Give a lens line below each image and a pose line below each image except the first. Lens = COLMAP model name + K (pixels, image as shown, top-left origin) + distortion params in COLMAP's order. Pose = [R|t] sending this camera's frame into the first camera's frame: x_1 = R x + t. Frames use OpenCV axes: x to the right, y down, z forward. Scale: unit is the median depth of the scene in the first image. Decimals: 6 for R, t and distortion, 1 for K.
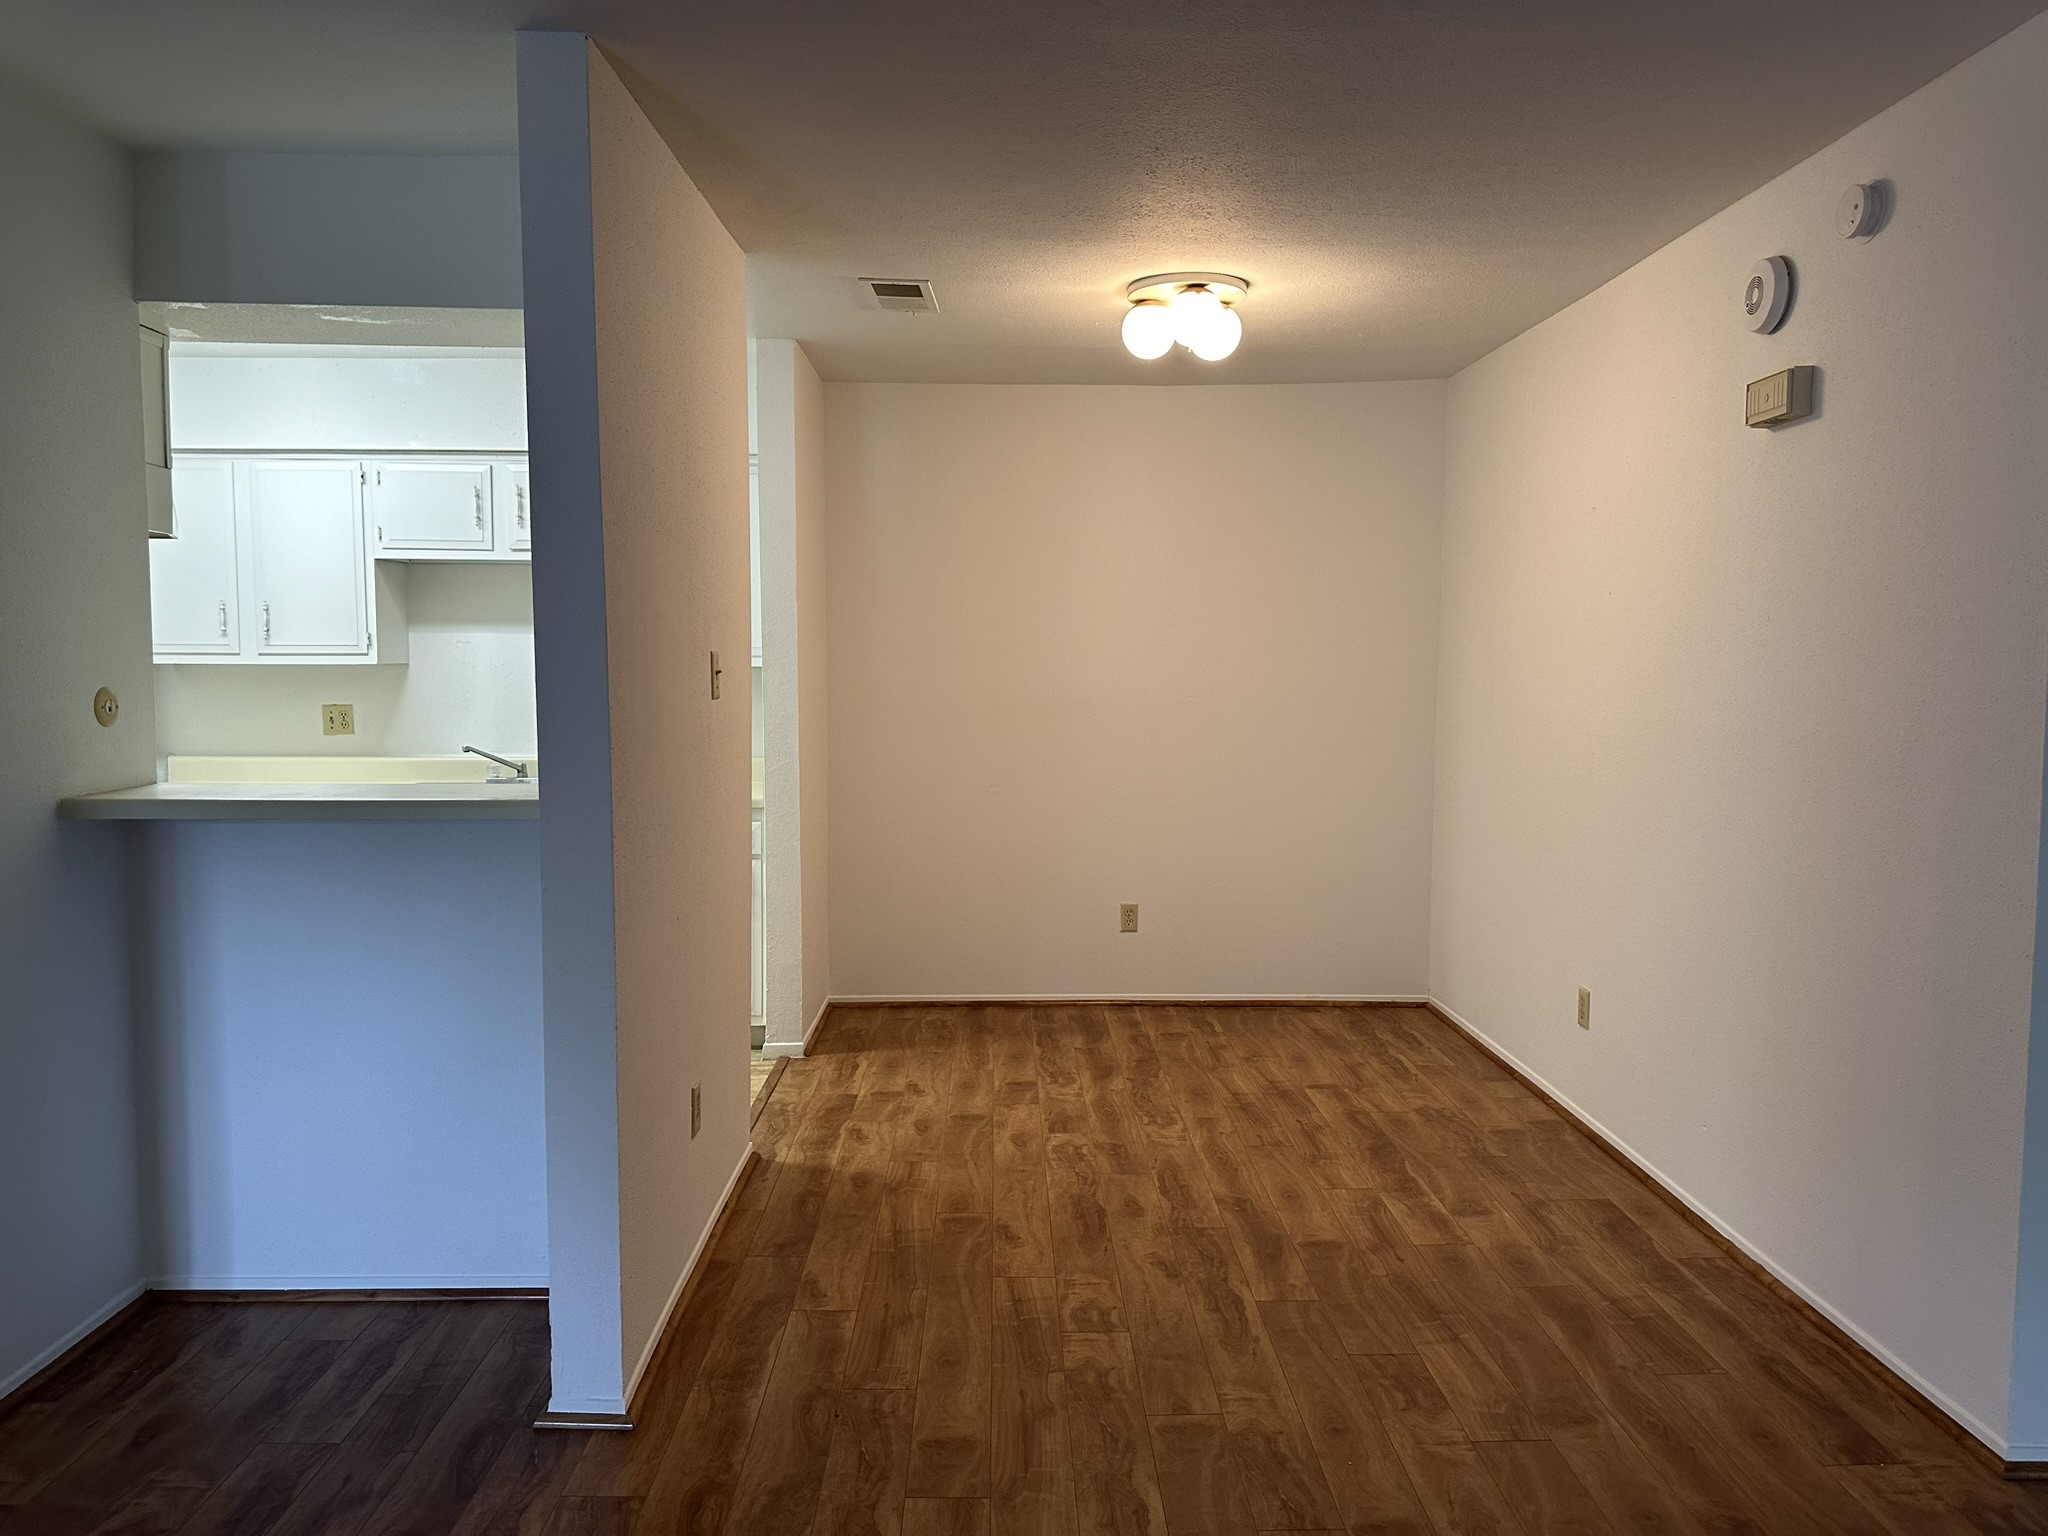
lens RADIAL K [[1440.3, 0, 1024.0], [0, 1440.3, 768.0], [0, 0, 1]] dist [0.121397, -0.118510]
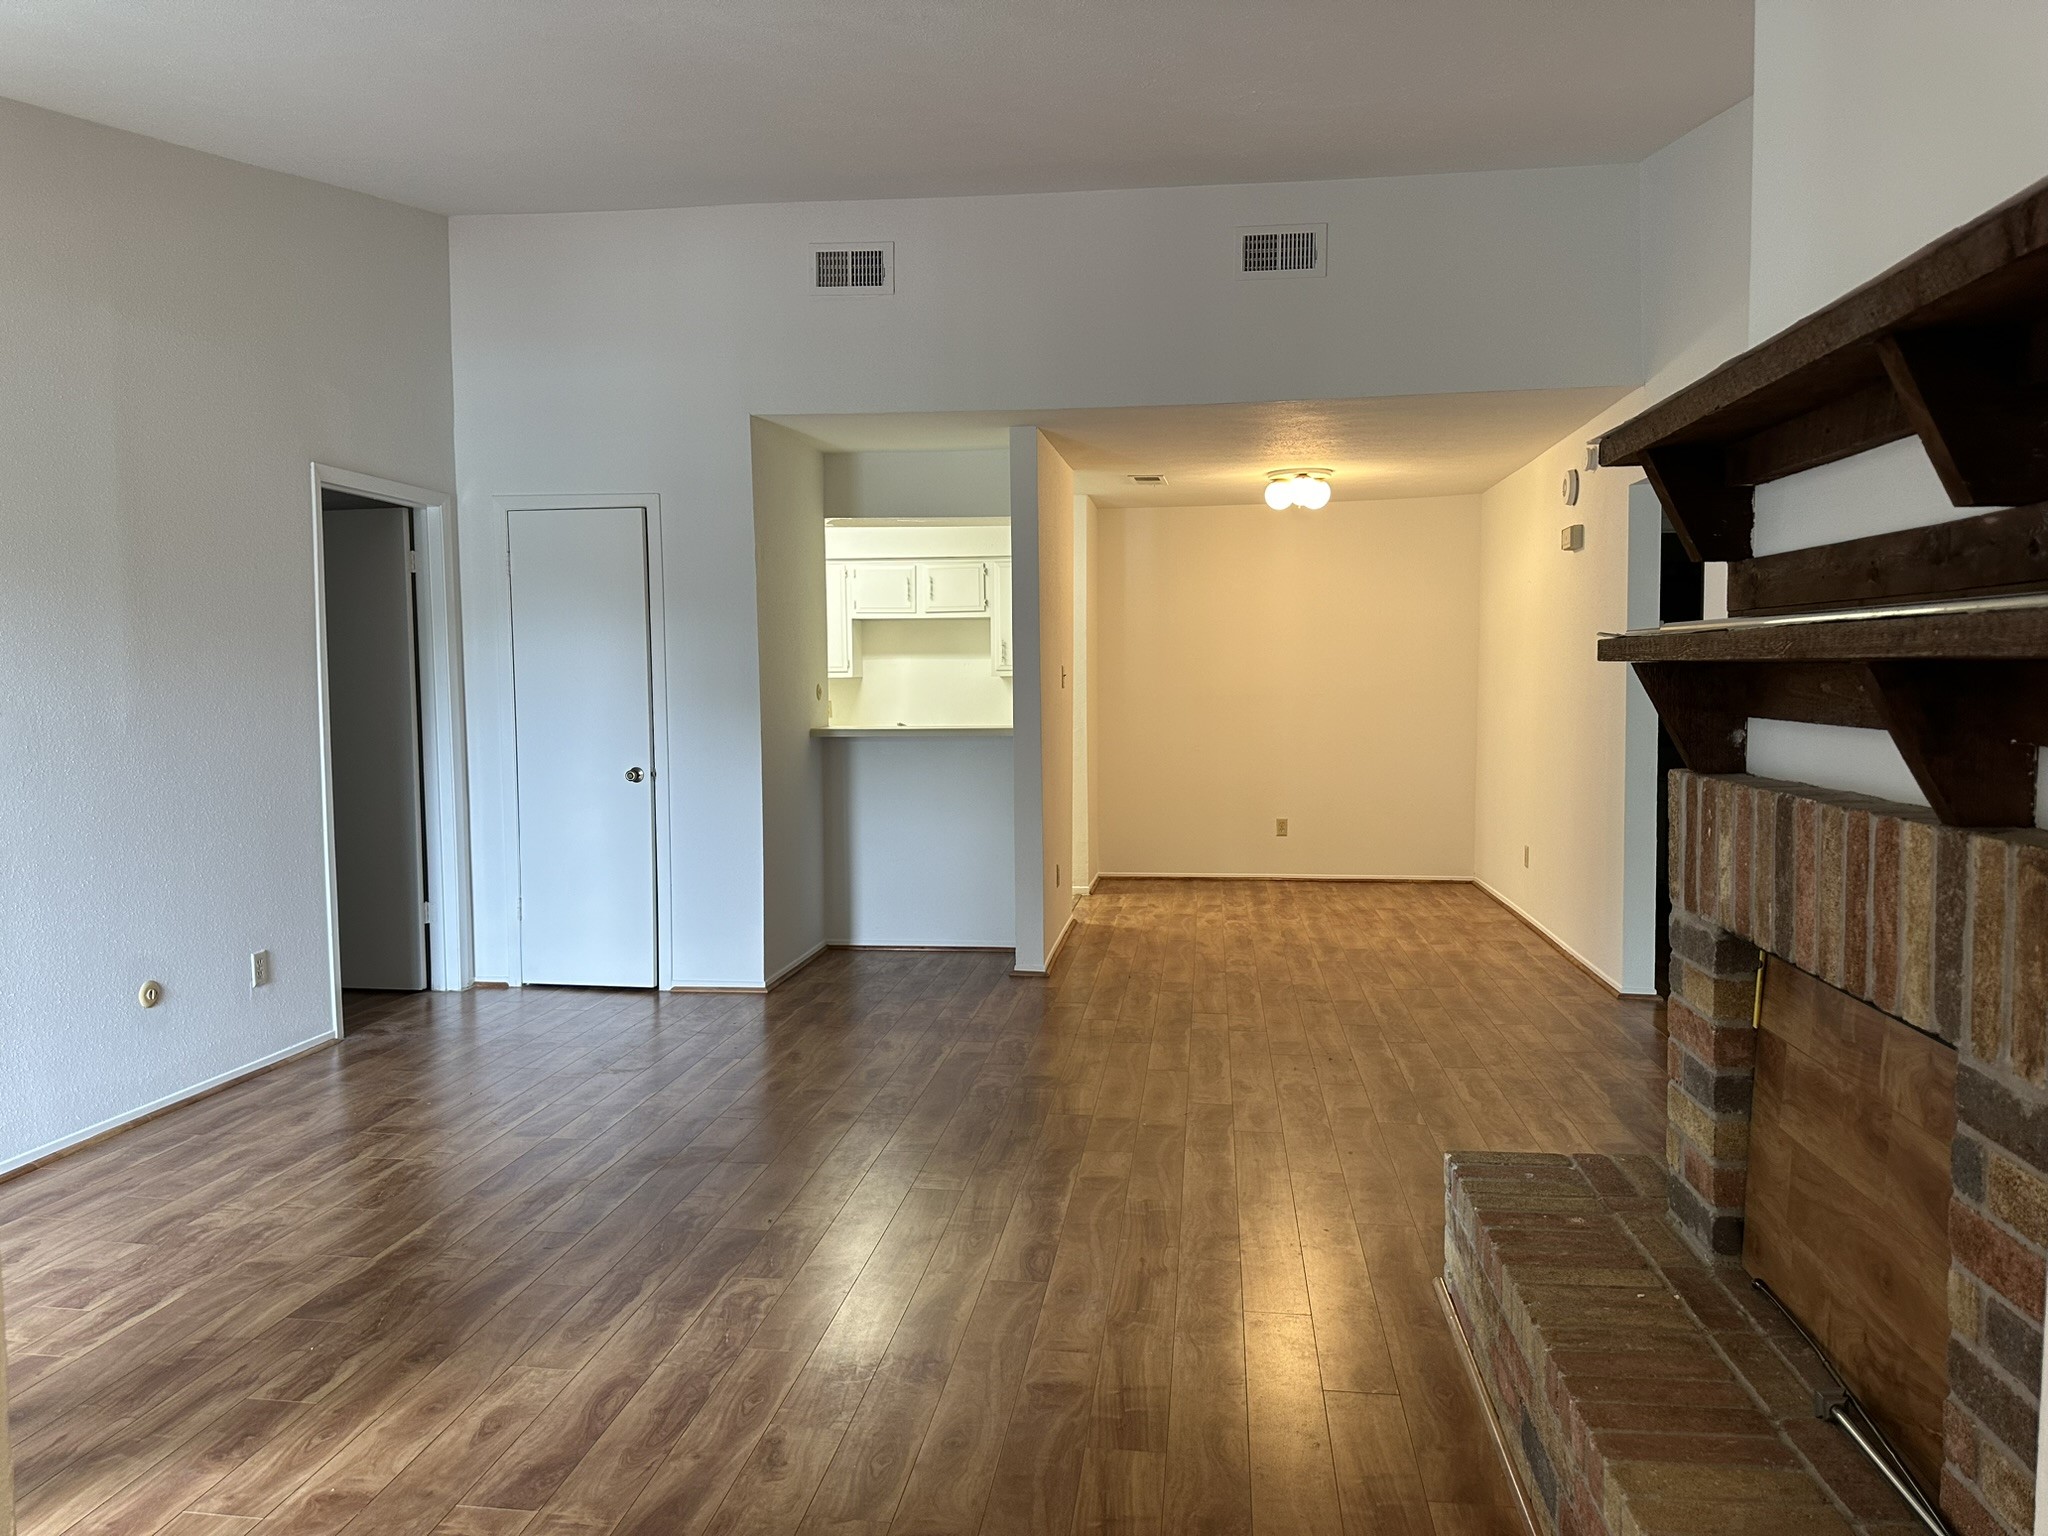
lens RADIAL K [[1426.1, 0, 1024.0], [0, 1426.1, 768.0], [0, 0, 1]] dist [0.191289, -0.290953]
pose [[0.989157, -0.000073, -0.146859, 0.031594], [-0.001823, 0.999917, -0.012778, 0.080829], [0.146848, 0.012907, 0.989075, -0.903492]]
